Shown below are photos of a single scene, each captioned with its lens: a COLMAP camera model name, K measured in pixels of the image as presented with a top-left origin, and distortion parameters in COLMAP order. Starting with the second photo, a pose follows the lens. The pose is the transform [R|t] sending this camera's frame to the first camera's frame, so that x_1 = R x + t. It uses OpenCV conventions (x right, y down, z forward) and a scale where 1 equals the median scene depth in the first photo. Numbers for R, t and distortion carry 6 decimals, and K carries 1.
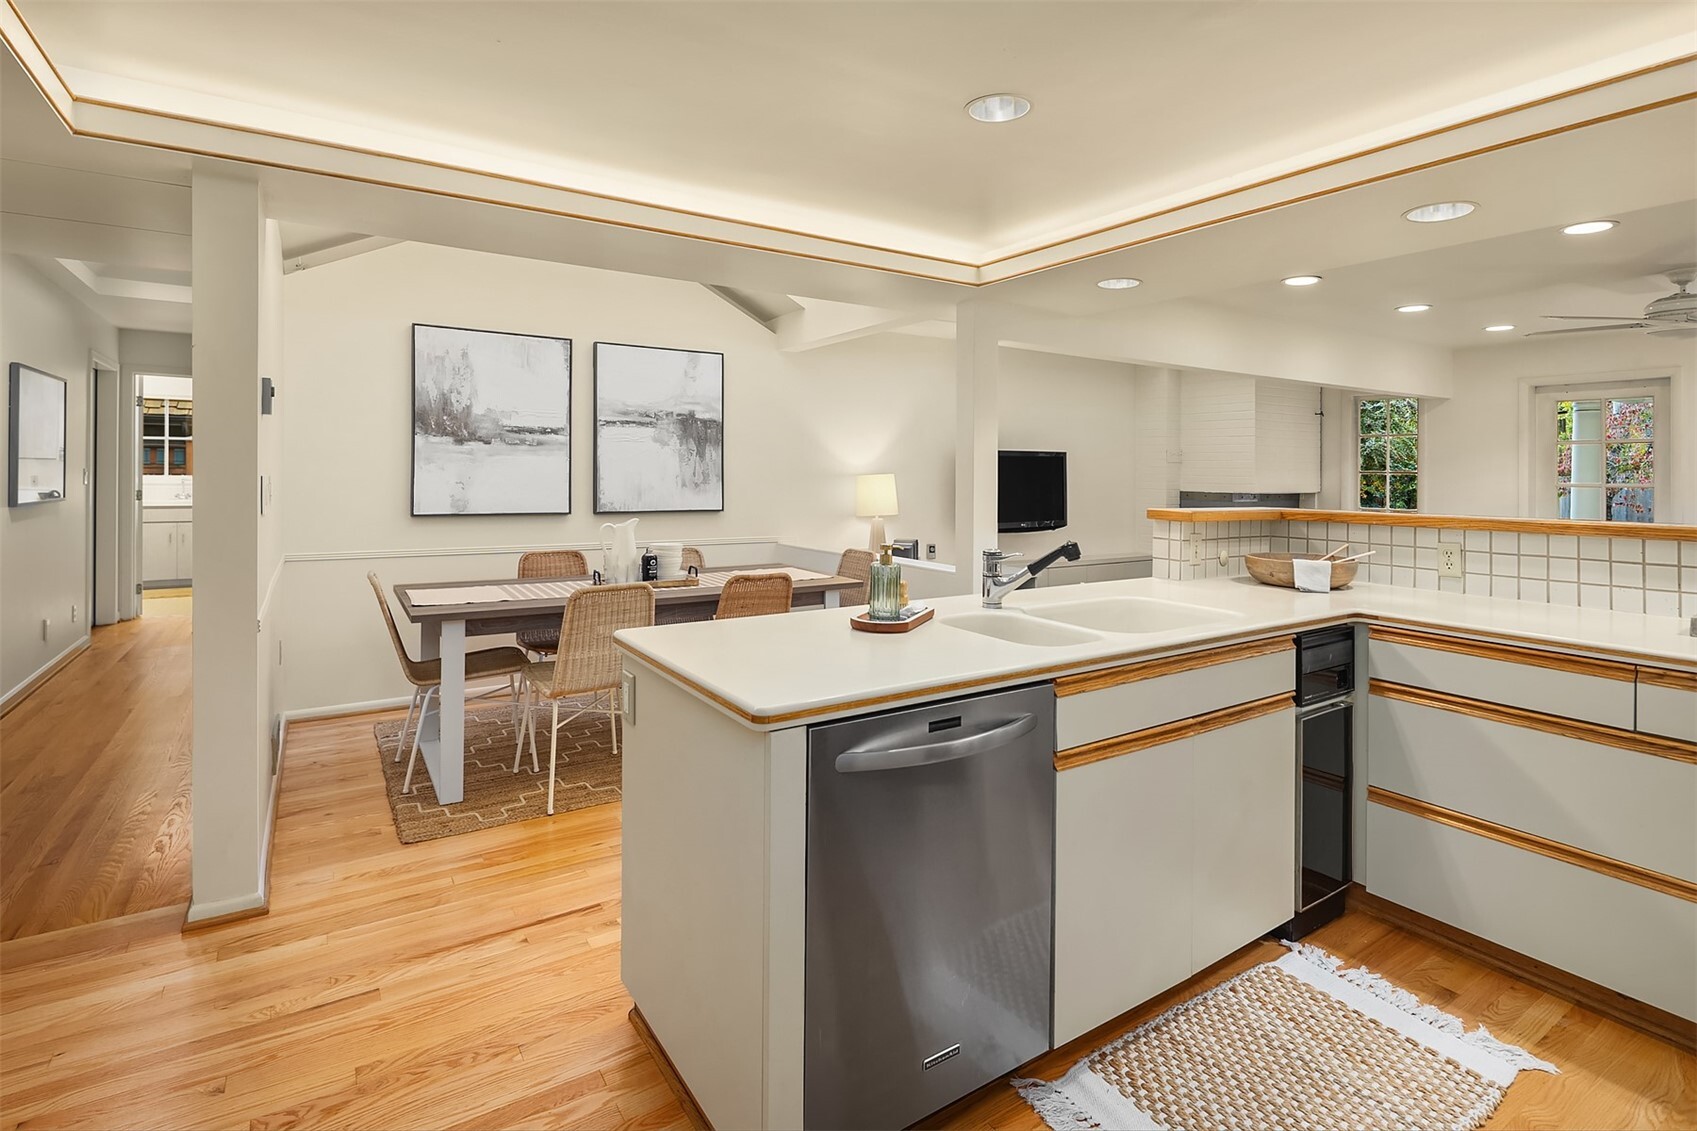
lens RADIAL K [[822.3, 0, 868.1], [0, 822.3, 477.6], [0, 0, 1]] dist [-0.013952, 0.000430]
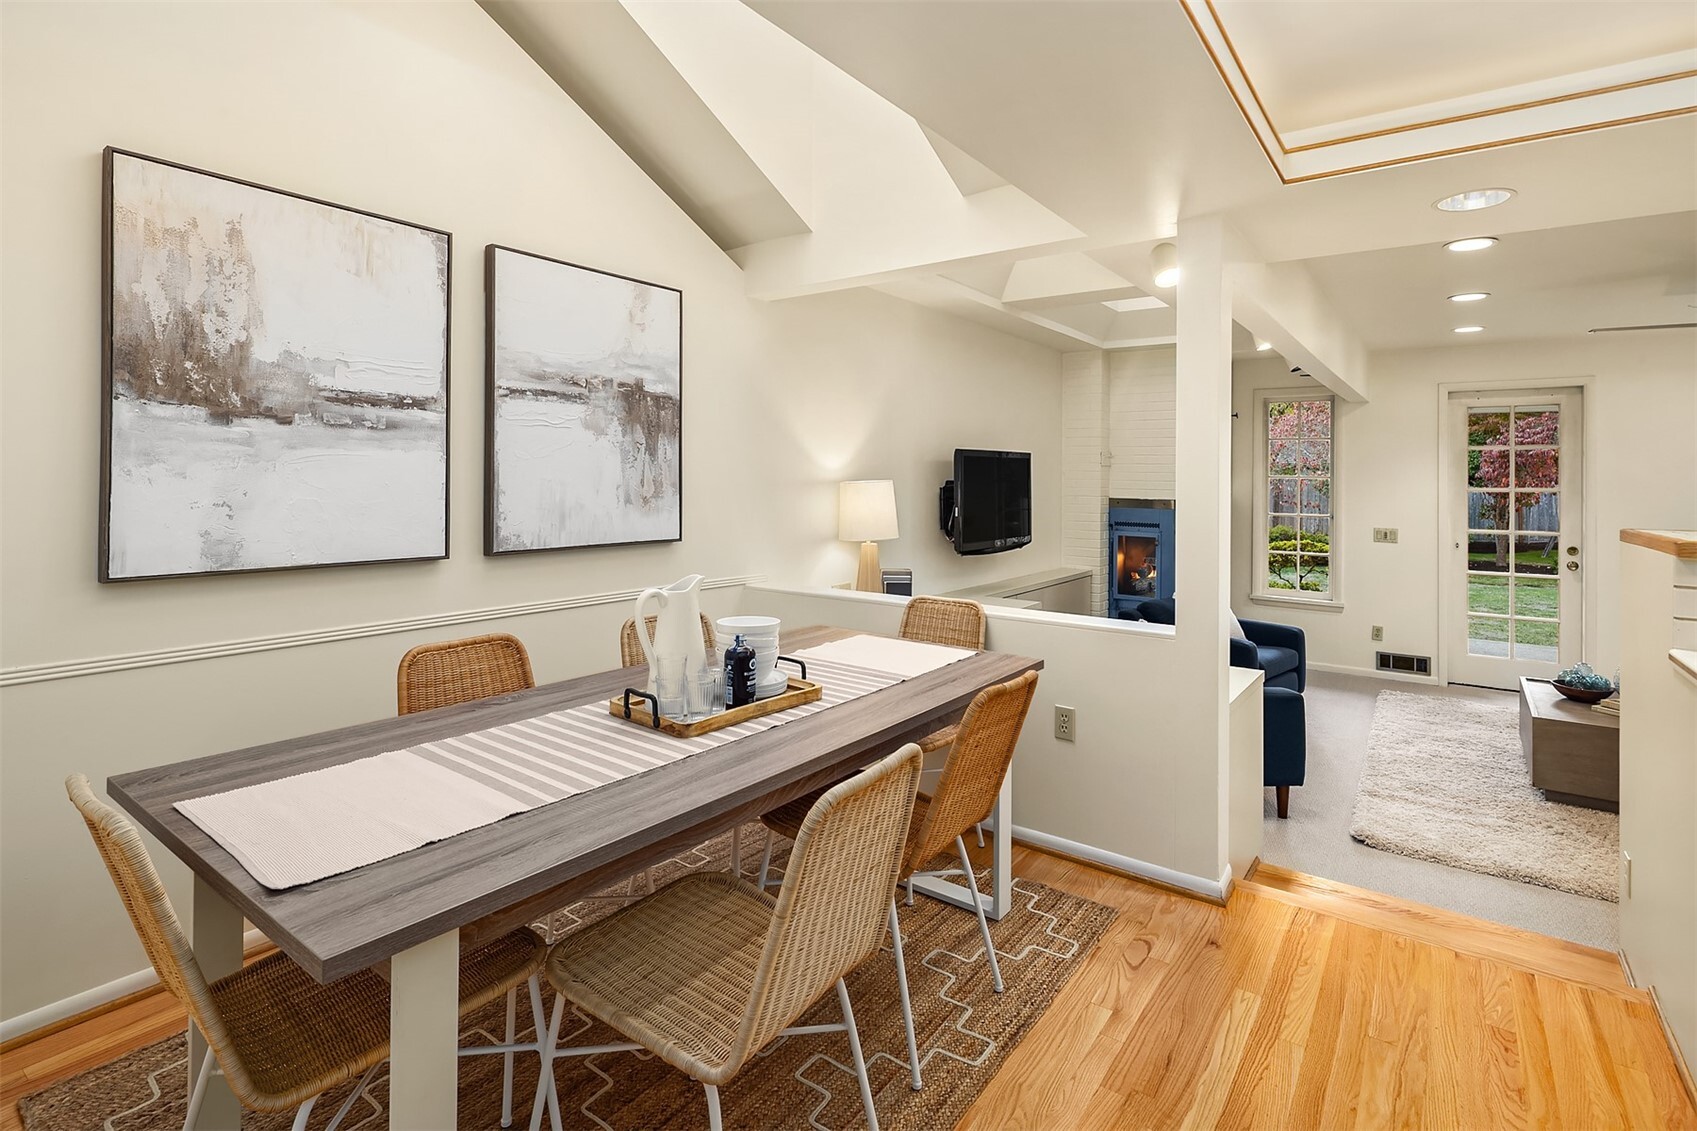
lens RADIAL K [[822.3, 0, 866.0], [0, 822.3, 477.1], [0, 0, 1]] dist [-0.013952, 0.000430]
pose [[0.936467, -0.001853, 0.350750, -0.291309], [0.003166, 0.999990, -0.003169, -0.006431], [-0.350740, 0.004078, 0.936464, 0.397618]]
